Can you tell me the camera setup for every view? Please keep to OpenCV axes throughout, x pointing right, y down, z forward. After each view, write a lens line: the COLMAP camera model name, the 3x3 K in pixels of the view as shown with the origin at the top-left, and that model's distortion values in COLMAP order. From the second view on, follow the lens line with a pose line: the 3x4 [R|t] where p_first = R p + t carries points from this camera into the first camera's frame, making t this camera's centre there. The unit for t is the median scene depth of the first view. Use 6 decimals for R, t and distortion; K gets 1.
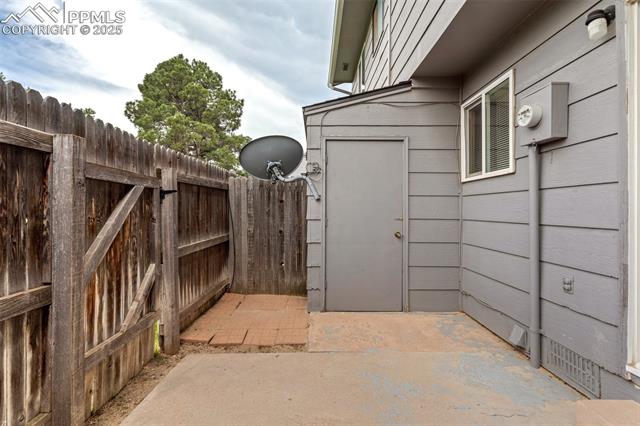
lens RADIAL K [[293.4, 0, 316.9], [0, 293.4, 213.1], [0, 0, 1]] dist [-0.001627, 0.000179]
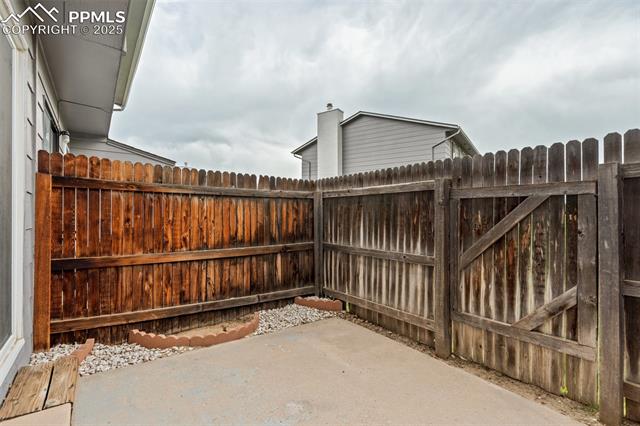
lens RADIAL K [[293.4, 0, 316.9], [0, 293.4, 213.1], [0, 0, 1]] dist [-0.001627, 0.000179]
pose [[-0.804276, -0.009014, -0.594188, 0.659227], [-0.009051, 0.999955, -0.002919, -0.028070], [0.594188, 0.003030, -0.804321, 1.510325]]
